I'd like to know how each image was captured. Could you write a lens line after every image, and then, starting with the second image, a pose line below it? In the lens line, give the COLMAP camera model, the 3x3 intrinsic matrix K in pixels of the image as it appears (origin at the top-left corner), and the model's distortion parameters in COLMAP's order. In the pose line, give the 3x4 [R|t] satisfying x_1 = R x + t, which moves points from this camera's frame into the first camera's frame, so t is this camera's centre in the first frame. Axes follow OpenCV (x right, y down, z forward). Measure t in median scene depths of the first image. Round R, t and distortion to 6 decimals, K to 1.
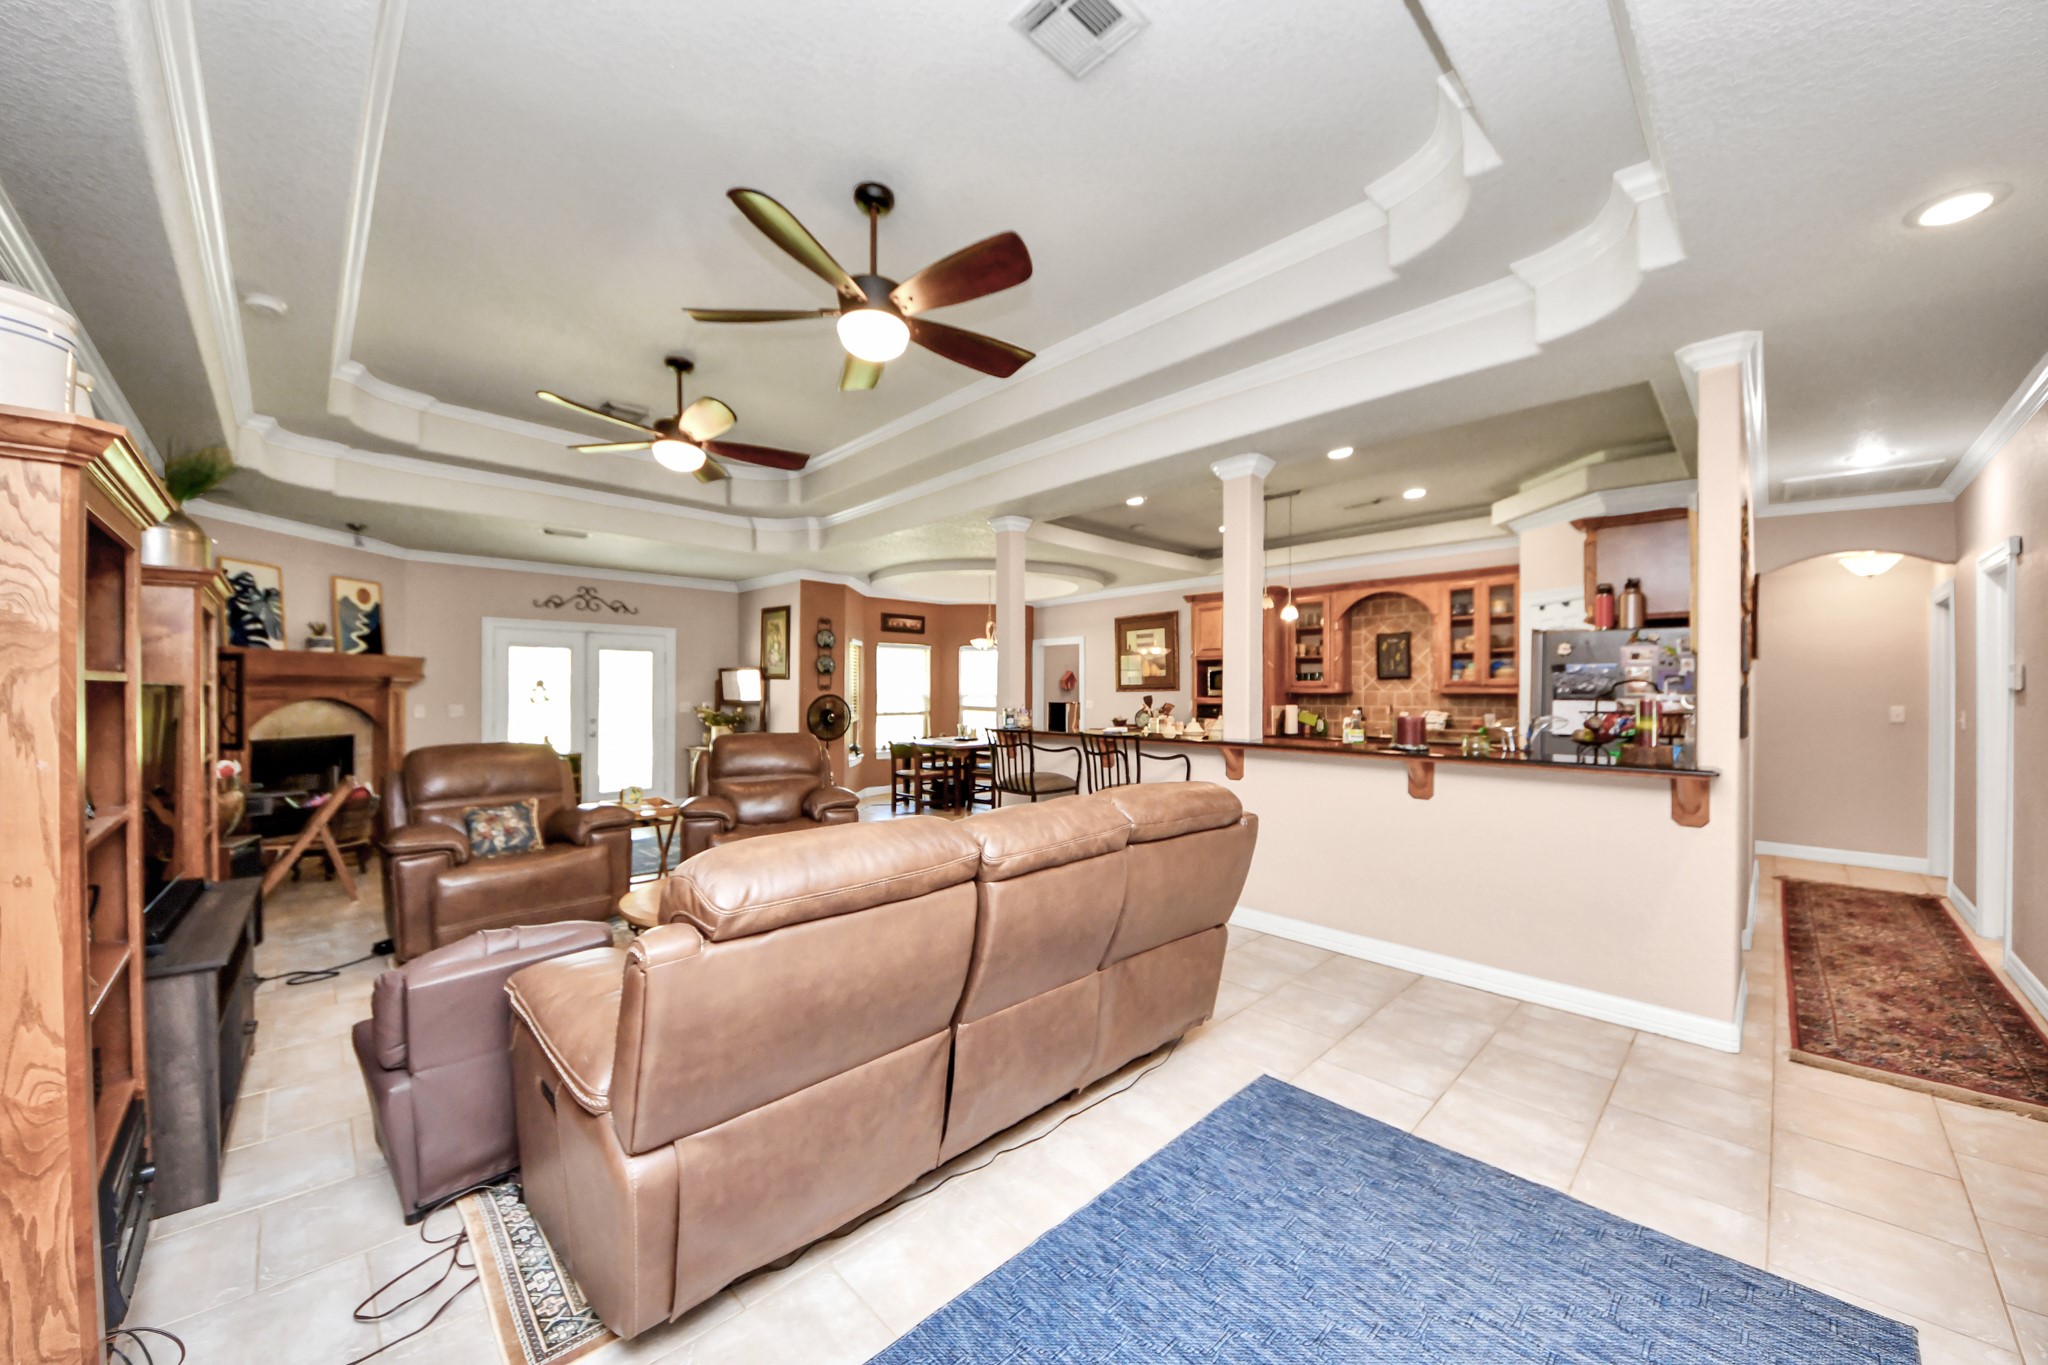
lens RADIAL K [[731.5, 0, 1034.8], [0, 731.5, 680.8], [0, 0, 1]] dist [0.000014, -0.000042]
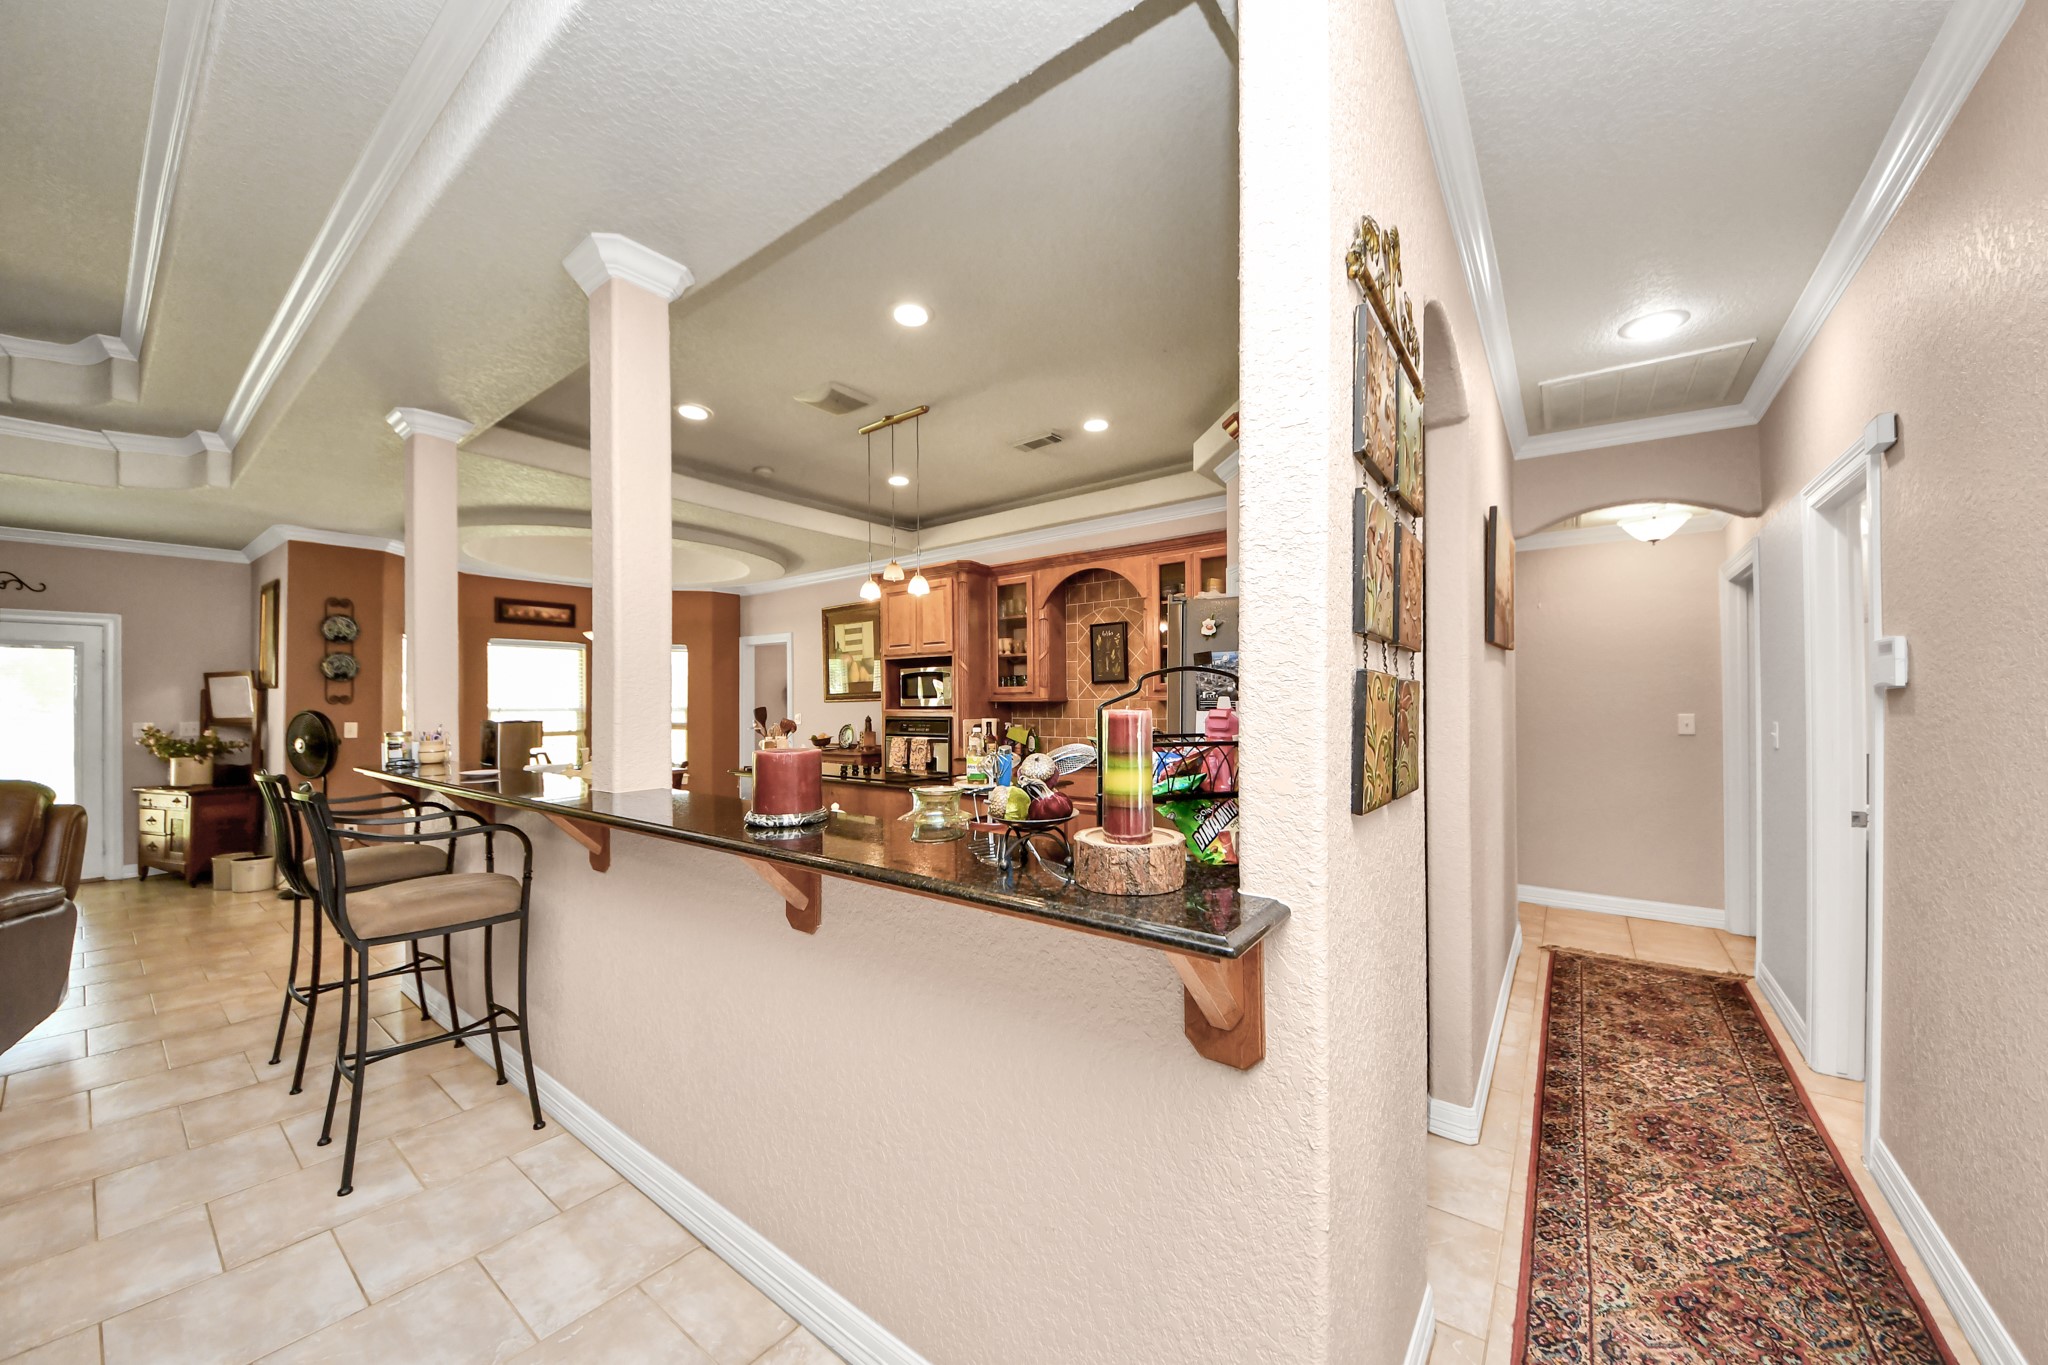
lens RADIAL K [[731.5, 0, 1021.9], [0, 731.5, 680.7], [0, 0, 1]] dist [0.000014, -0.000042]
pose [[0.990589, -0.002655, 0.136847, 0.303471], [0.004422, 0.999911, -0.012609, 0.003767], [-0.136801, 0.013096, 0.990512, 0.265636]]
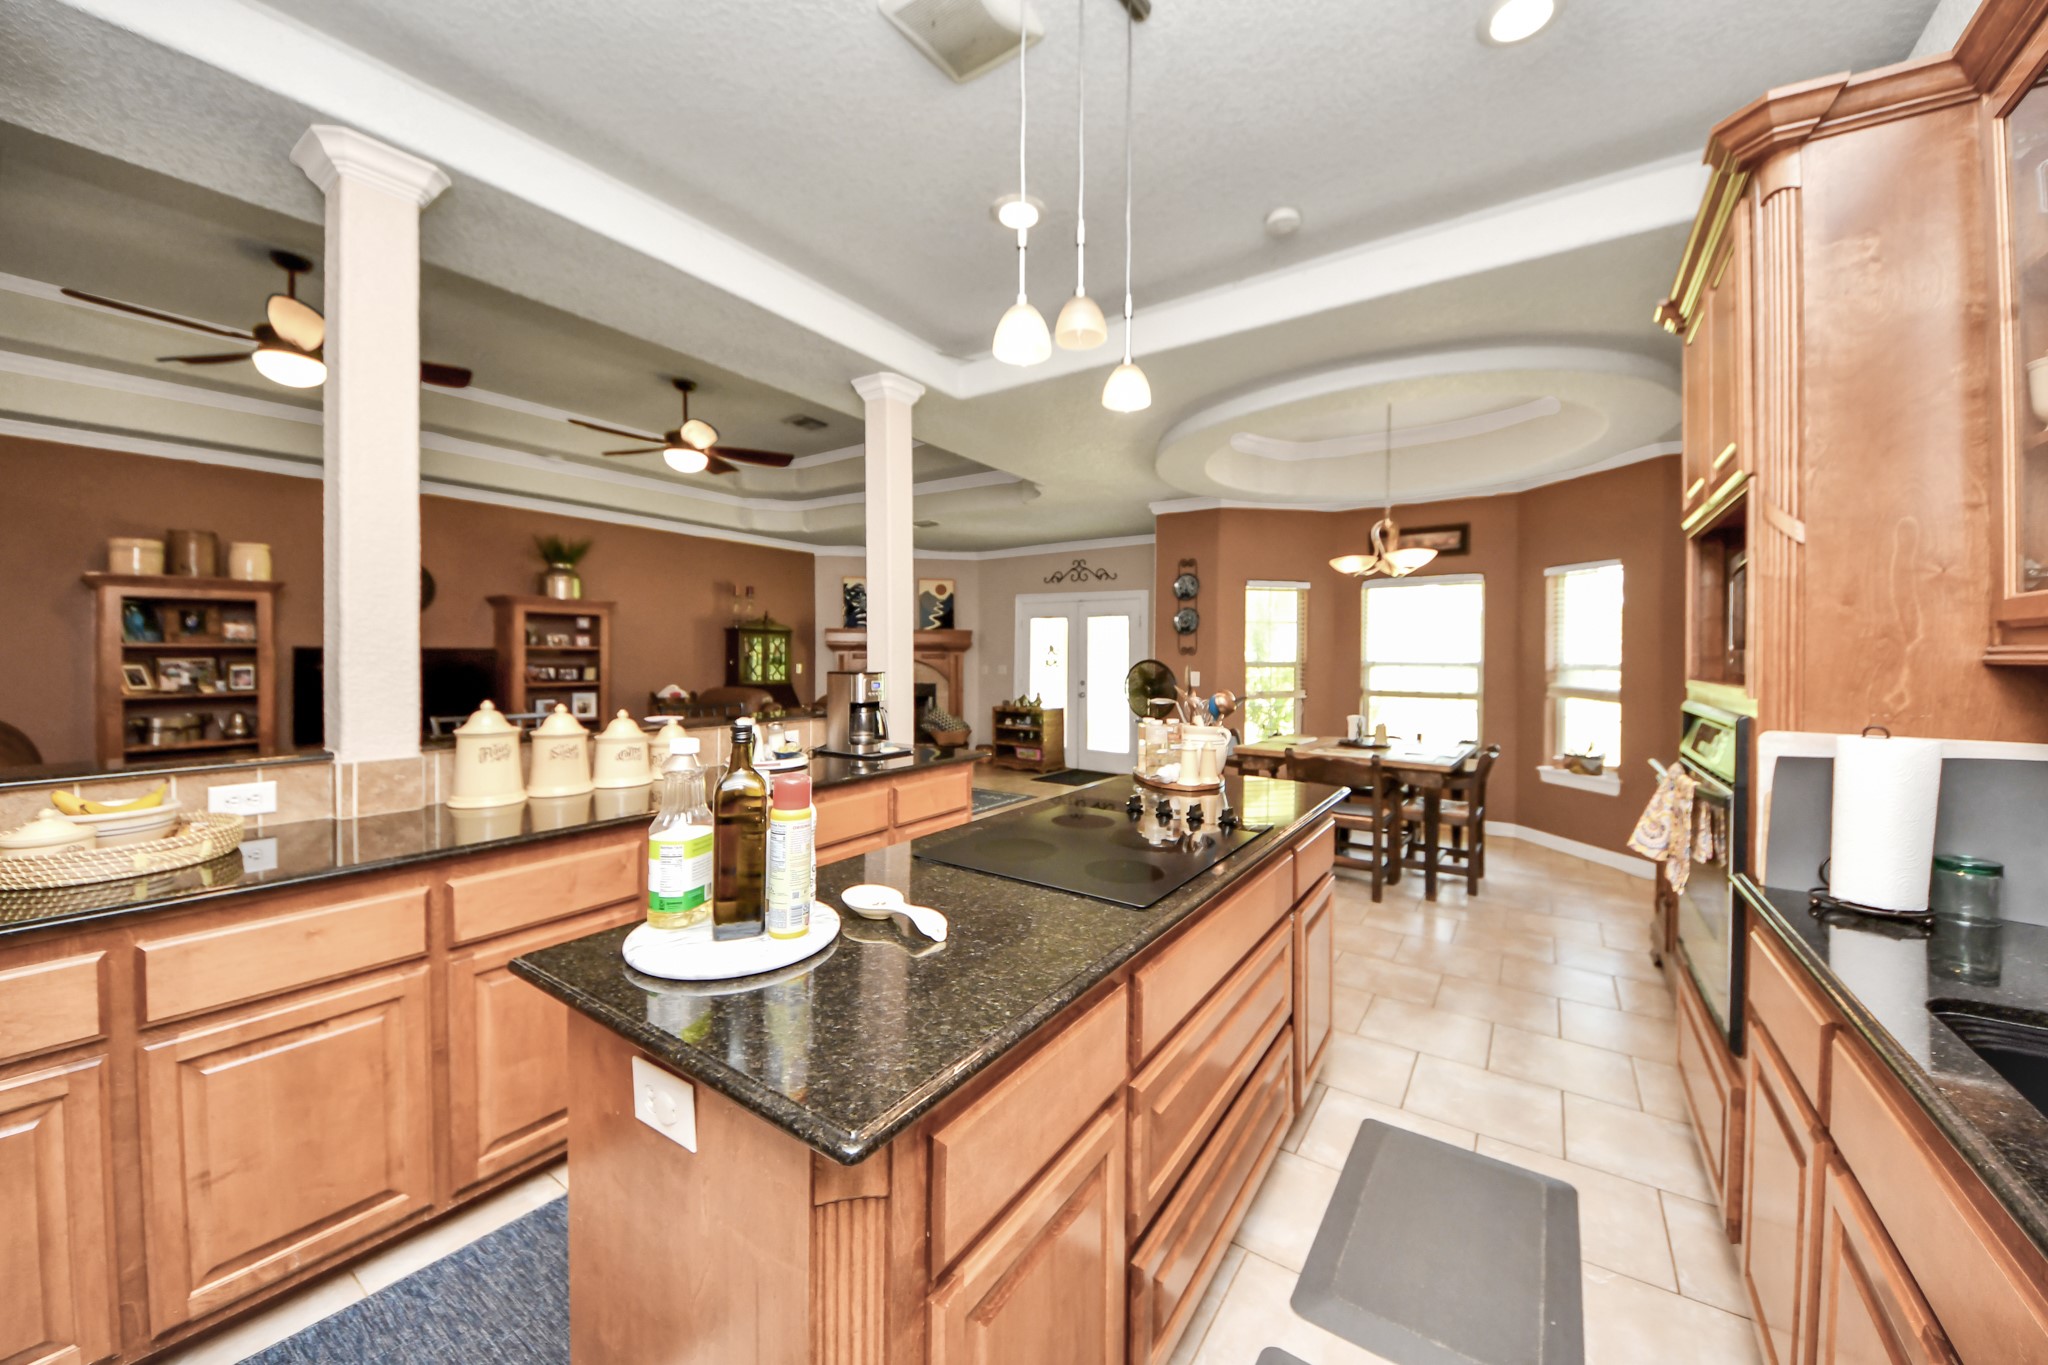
lens RADIAL K [[731.5, 0, 1021.9], [0, 731.5, 660.9], [0, 0, 1]] dist [0.000014, -0.000042]
pose [[0.174386, 0.008599, -0.984640, 0.514410], [0.011196, 0.999880, 0.010715, 0.011791], [0.984614, -0.012893, 0.174269, 0.831154]]
